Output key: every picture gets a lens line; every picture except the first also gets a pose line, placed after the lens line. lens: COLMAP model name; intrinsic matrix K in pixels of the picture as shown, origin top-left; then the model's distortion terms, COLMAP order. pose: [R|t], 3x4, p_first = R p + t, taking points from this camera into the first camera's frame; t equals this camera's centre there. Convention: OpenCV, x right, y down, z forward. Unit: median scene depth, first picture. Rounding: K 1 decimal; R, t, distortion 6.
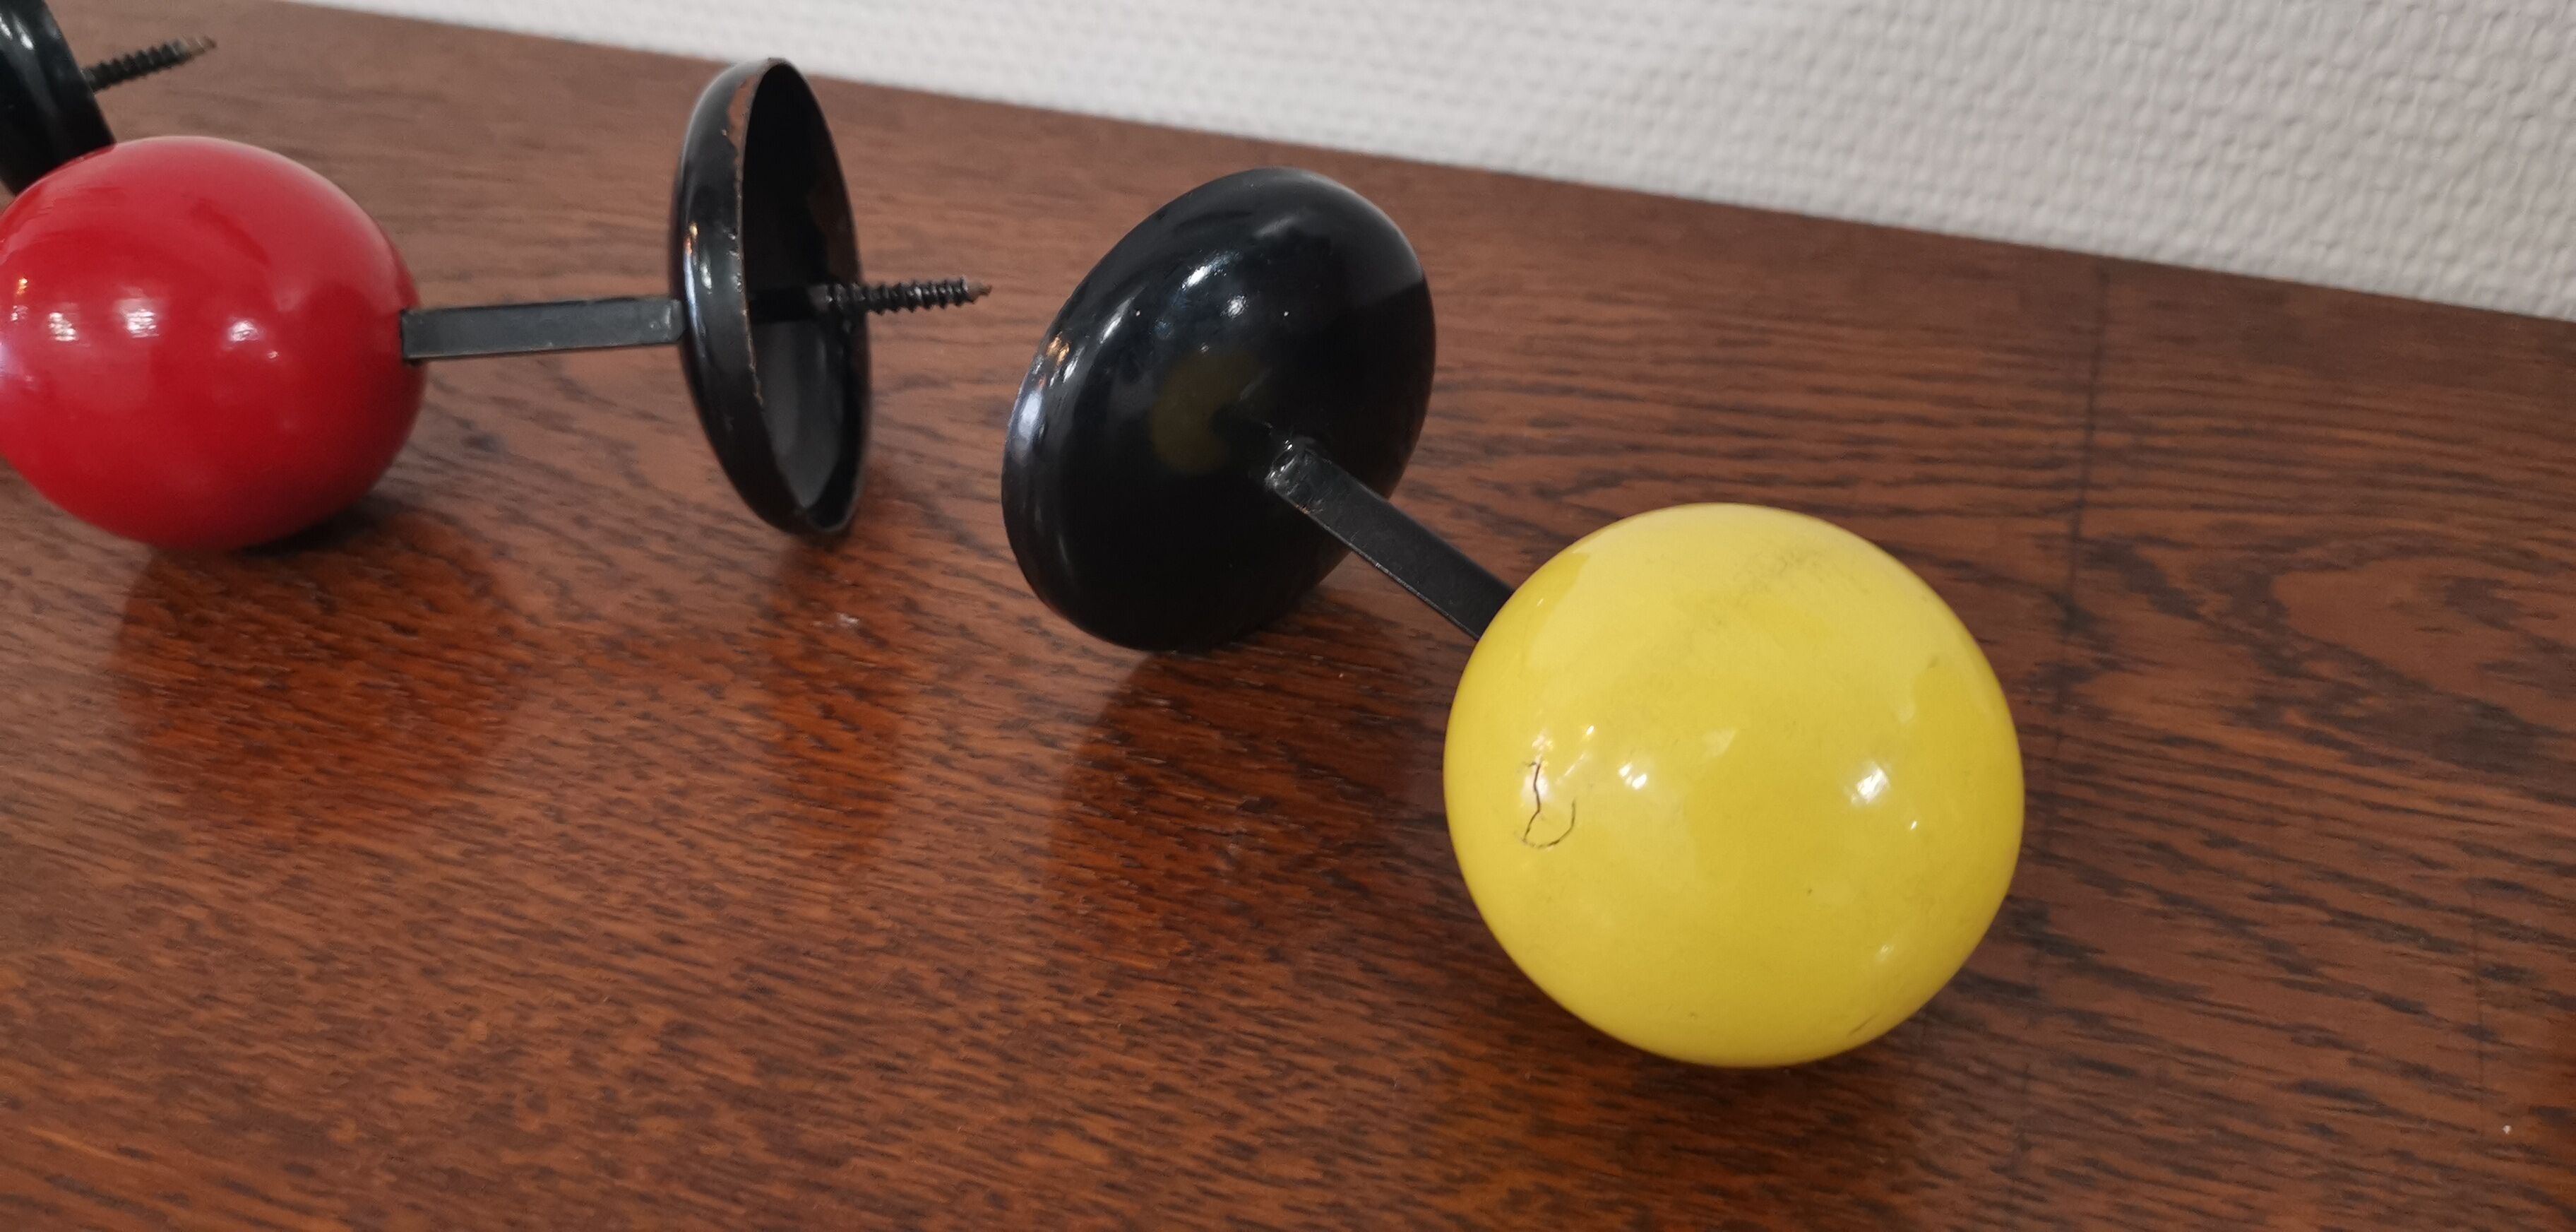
lens RADIAL K [[2072.4, 0, 1288.4], [0, 2072.4, 604.1], [0, 0, 1]] dist [0.016600, -0.034492]
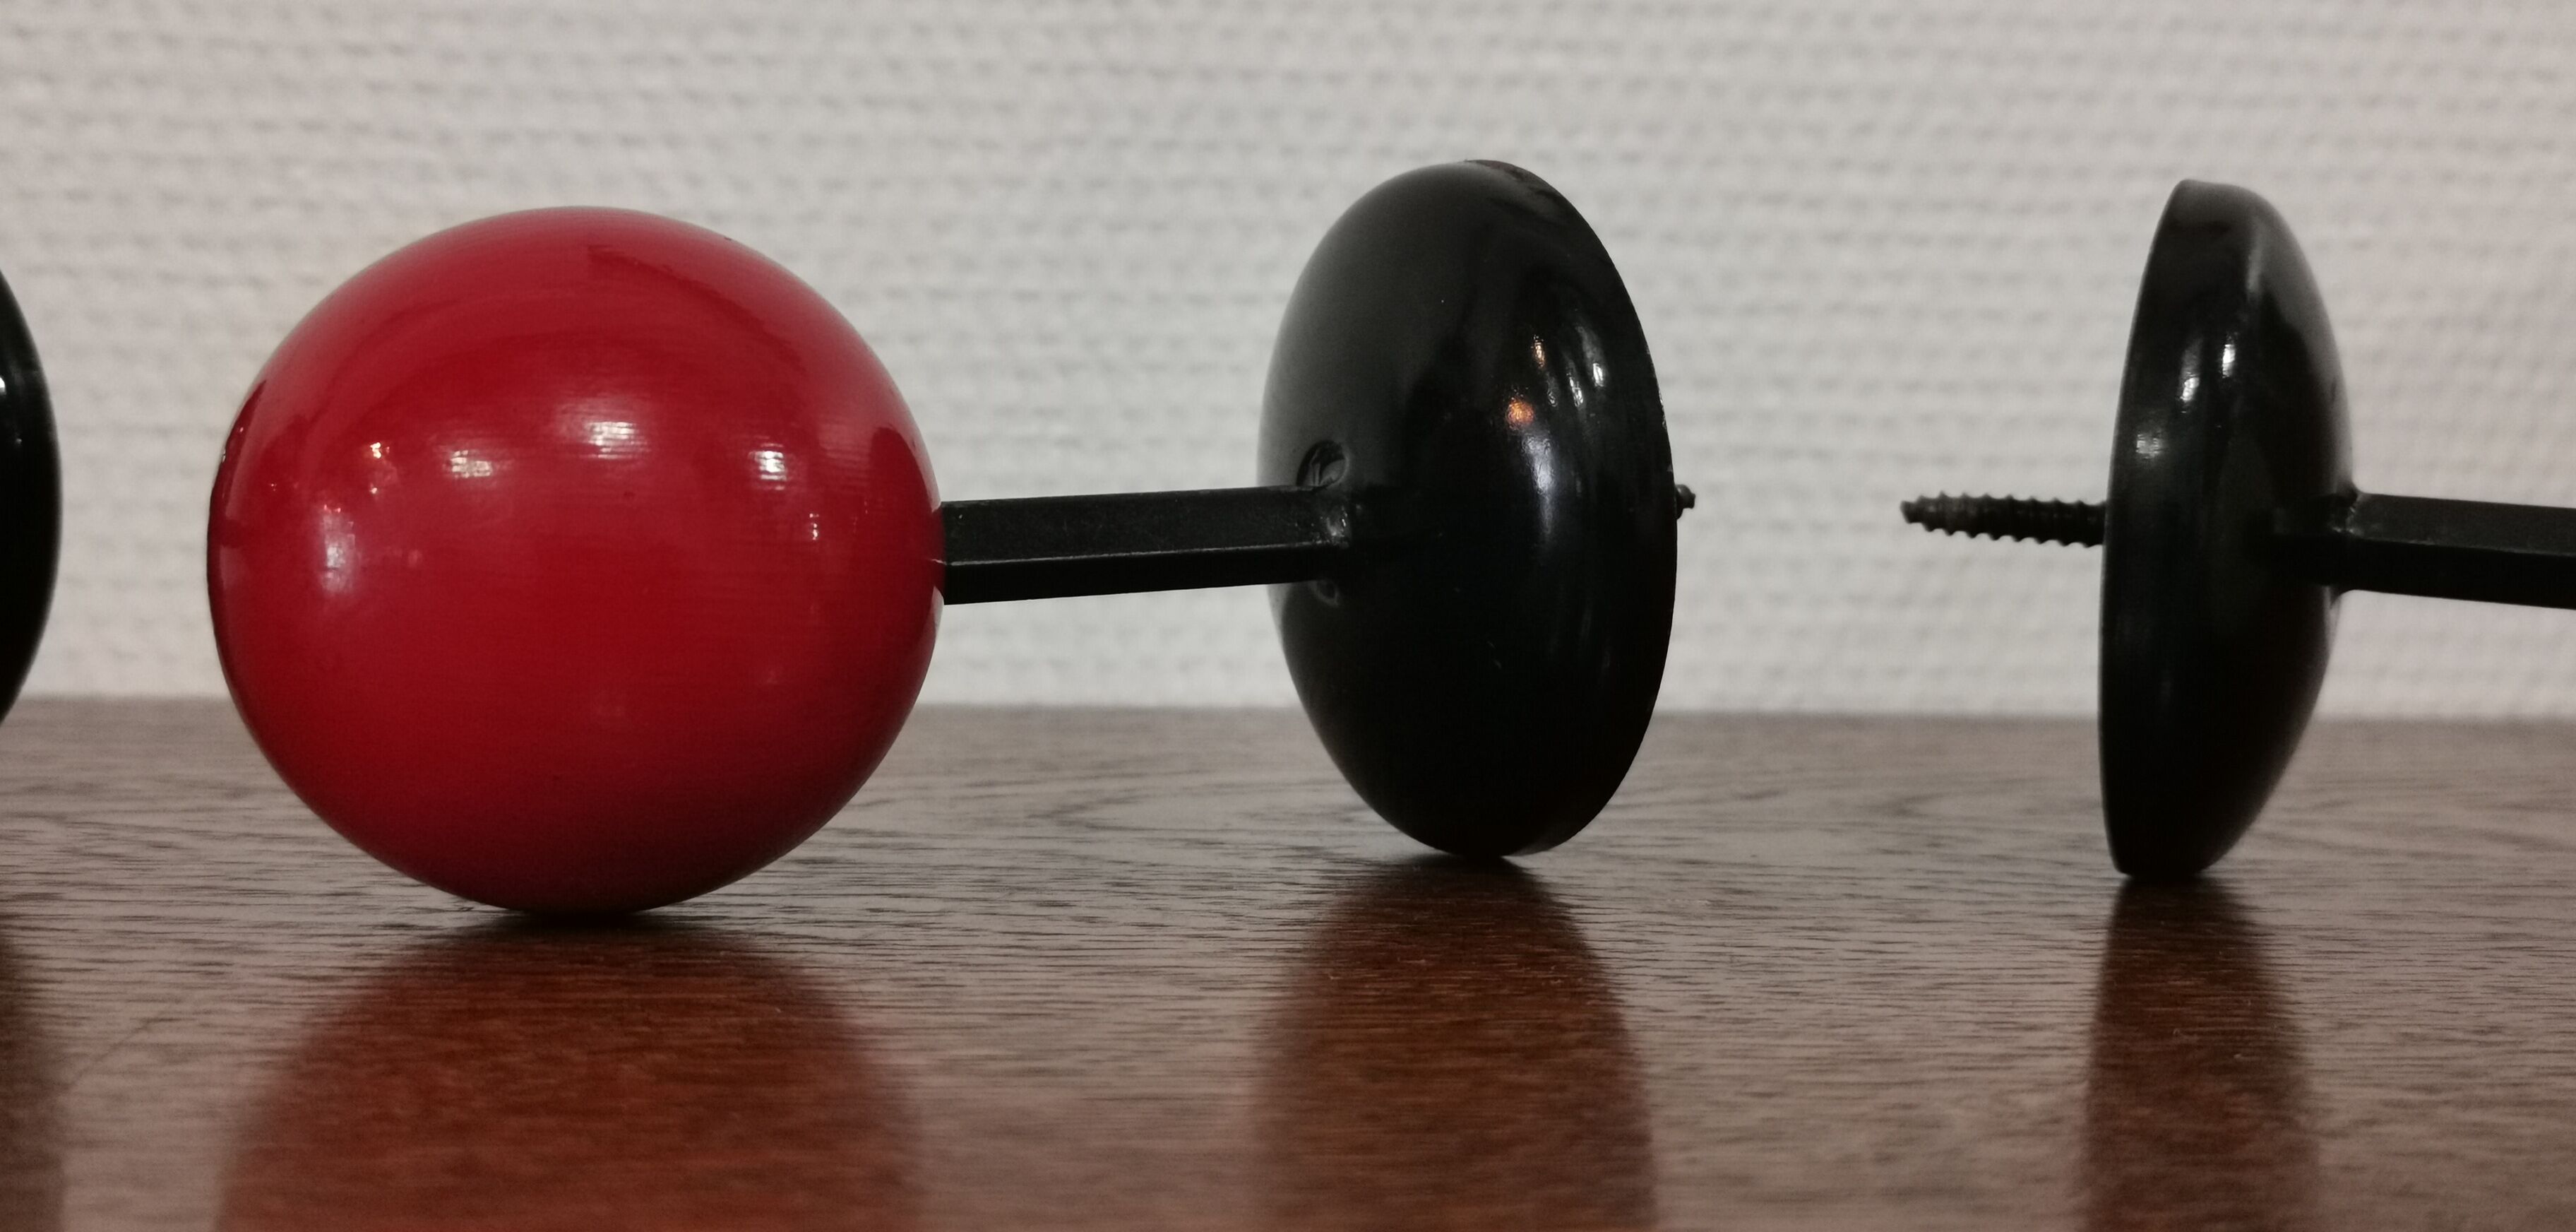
lens RADIAL K [[2837.3, 0, 1234.3], [0, 2837.3, 574.3], [0, 0, 1]] dist [0.016491, 0.000000]
pose [[0.898906, 0.008990, 0.438049, -0.697987], [0.239744, 0.826744, -0.508937, 0.308923], [-0.366730, 0.562507, 0.741010, 0.371964]]
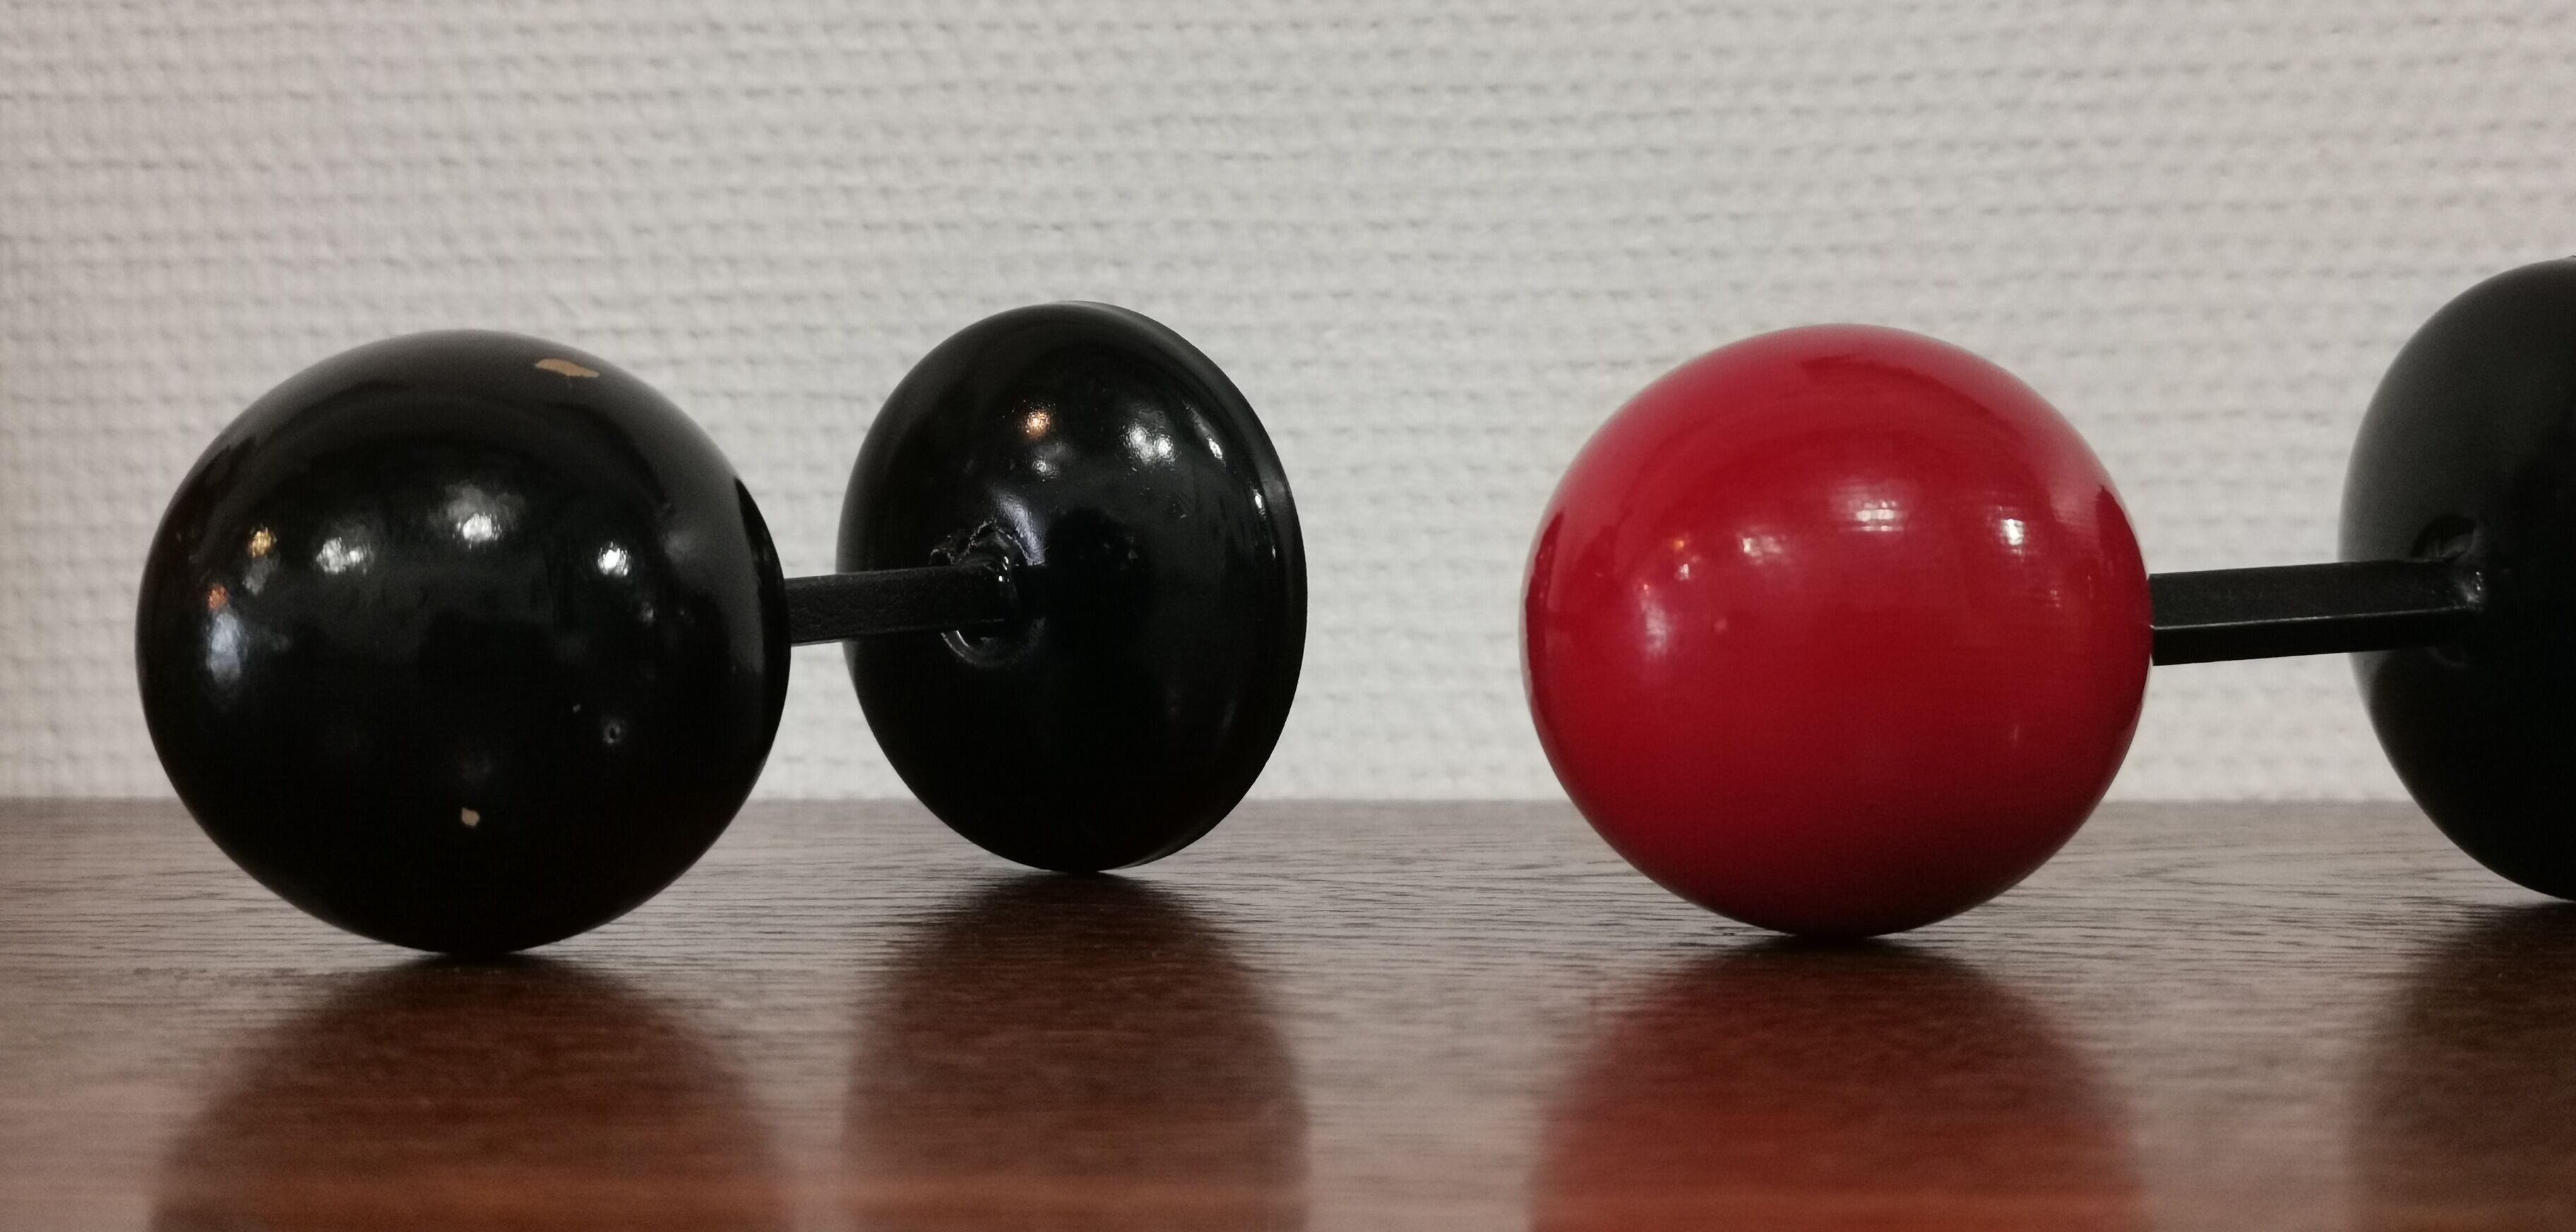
lens RADIAL K [[2837.3, 0, 1222.2], [0, 2837.3, 614.1], [0, 0, 1]] dist [0.016491, 0.000000]
pose [[0.964680, 0.008420, 0.263289, -0.958697], [0.153548, 0.794159, -0.587992, 0.366568], [-0.214045, 0.607652, 0.764817, 0.361397]]
